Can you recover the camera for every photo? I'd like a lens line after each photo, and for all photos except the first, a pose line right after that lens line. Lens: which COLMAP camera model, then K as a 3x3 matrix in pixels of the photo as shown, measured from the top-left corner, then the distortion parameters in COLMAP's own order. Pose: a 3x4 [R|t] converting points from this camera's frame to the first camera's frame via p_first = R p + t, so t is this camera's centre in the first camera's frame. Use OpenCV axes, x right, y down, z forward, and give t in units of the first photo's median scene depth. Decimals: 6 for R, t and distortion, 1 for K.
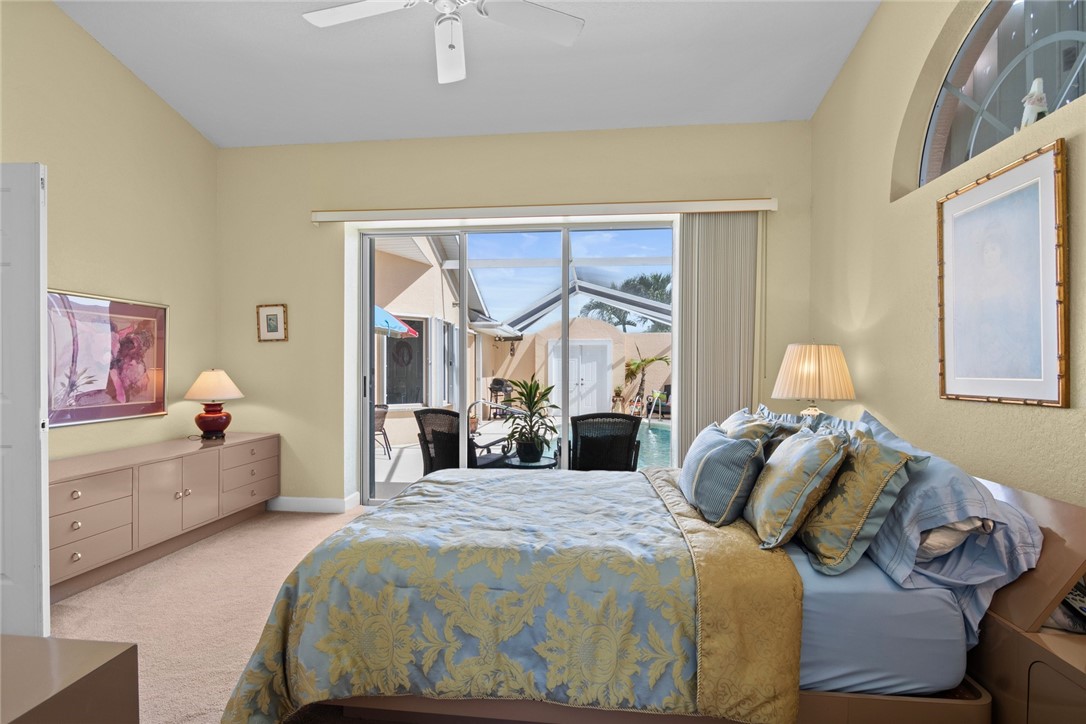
lens RADIAL K [[549.0, 0, 531.3], [0, 549.0, 366.2], [0, 0, 1]] dist [-0.004254, -0.000528]
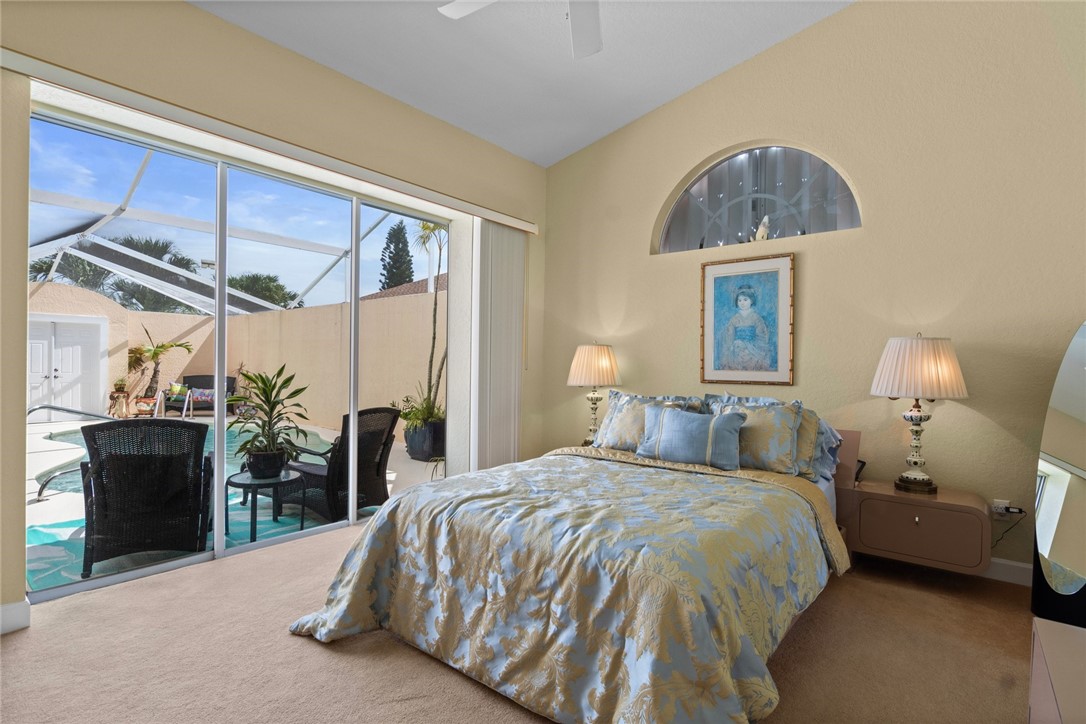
lens RADIAL K [[539.3, 0, 544.8], [0, 539.3, 366.7], [0, 0, 1]] dist [-0.011982, -0.000566]
pose [[0.537401, -0.002837, 0.843322, -0.158894], [-0.016352, 0.999771, 0.013783, -0.000776], [-0.843168, -0.021197, 0.537232, 0.090987]]
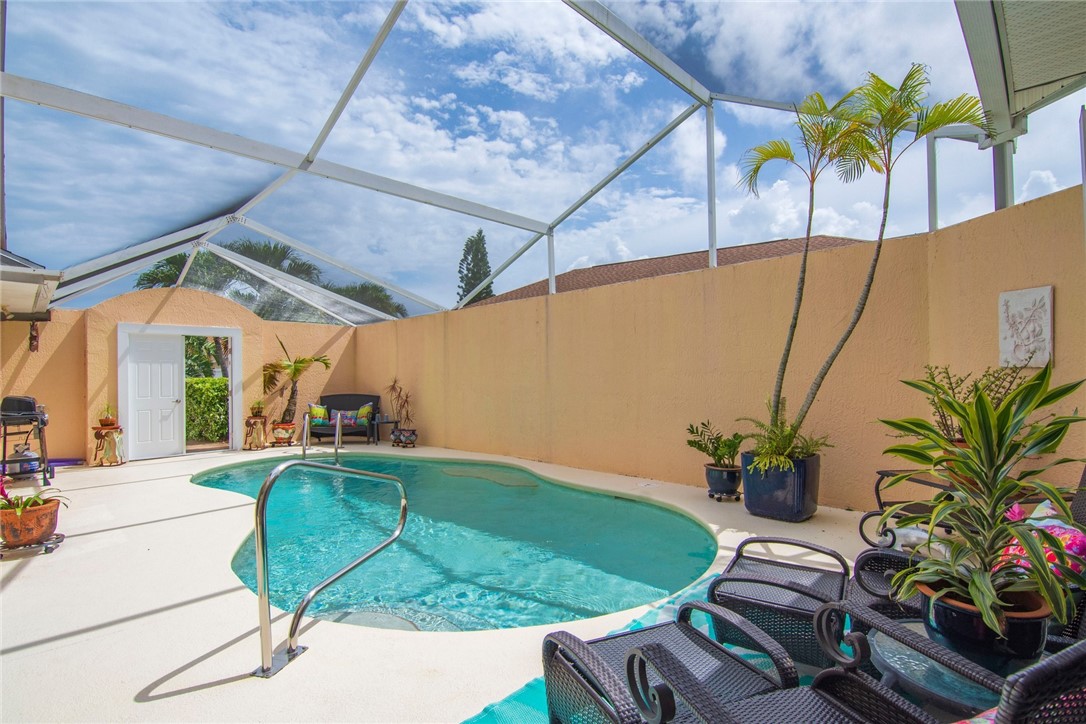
lens RADIAL K [[527.3, 0, 538.2], [0, 527.3, 368.4], [0, 0, 1]] dist [-0.003115, -0.000075]
pose [[0.610027, -0.004412, 0.792368, -0.133781], [0.014393, 0.999881, -0.005514, 0.006057], [-0.792250, 0.014768, 0.610018, 0.363076]]
